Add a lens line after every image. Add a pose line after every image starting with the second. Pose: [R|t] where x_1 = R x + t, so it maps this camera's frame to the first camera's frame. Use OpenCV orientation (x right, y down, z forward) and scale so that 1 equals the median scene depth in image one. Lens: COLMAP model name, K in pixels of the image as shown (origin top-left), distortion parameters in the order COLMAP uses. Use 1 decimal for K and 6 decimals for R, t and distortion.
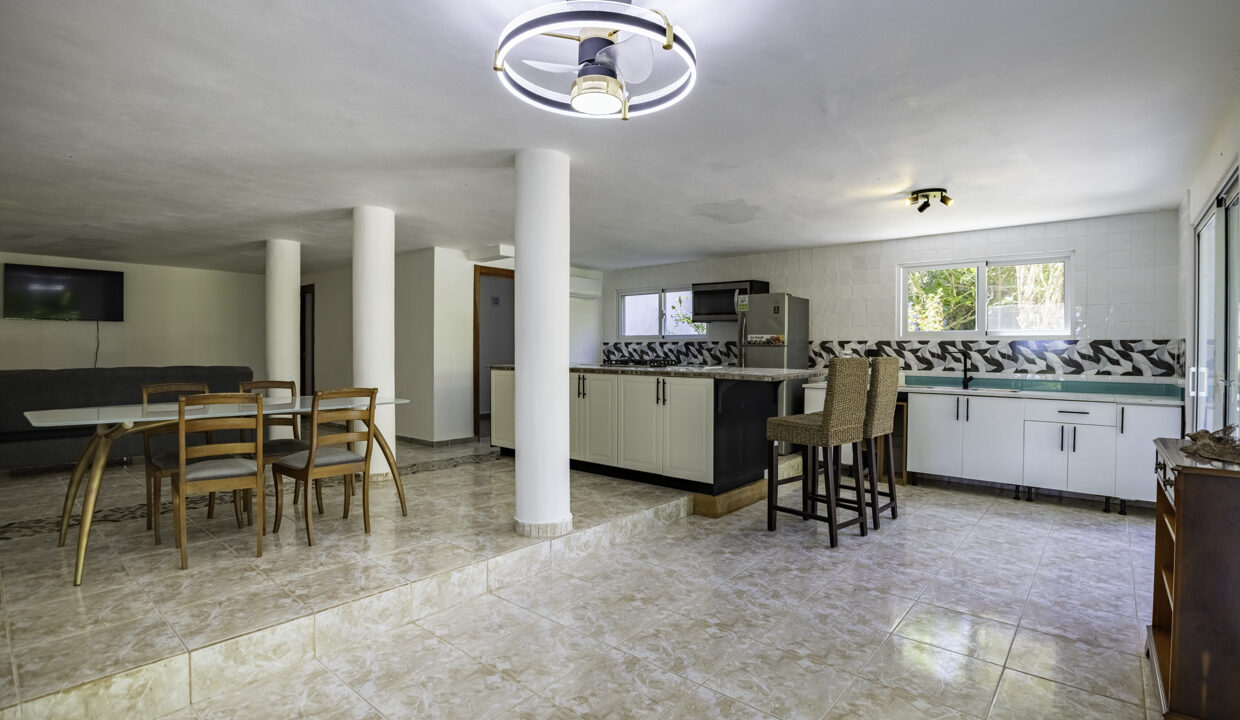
lens RADIAL K [[589.5, 0, 616.0], [0, 589.5, 355.9], [0, 0, 1]] dist [-0.056903, 0.000151]
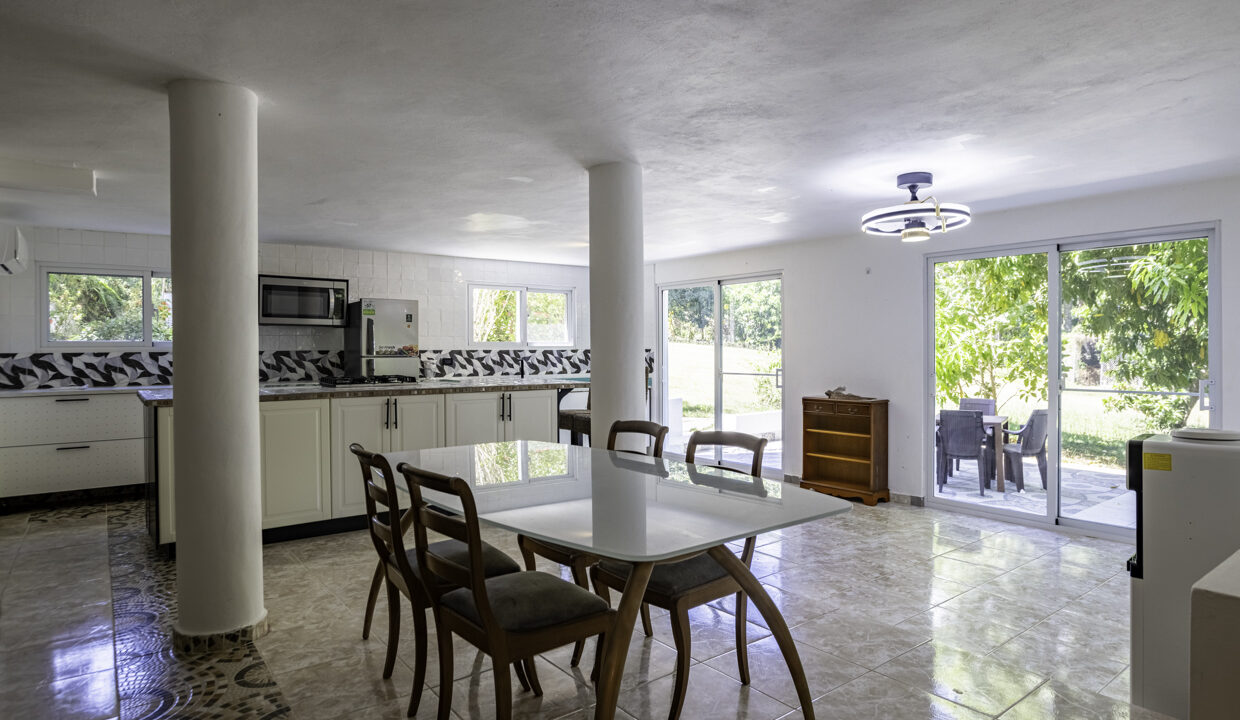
lens RADIAL K [[589.5, 0, 616.0], [0, 589.5, 355.9], [0, 0, 1]] dist [-0.056903, 0.000151]
pose [[0.274762, -0.006989, 0.961487, -0.489136], [0.026050, 0.999661, -0.000178, -0.007193], [-0.961159, 0.025096, 0.274851, 0.413003]]
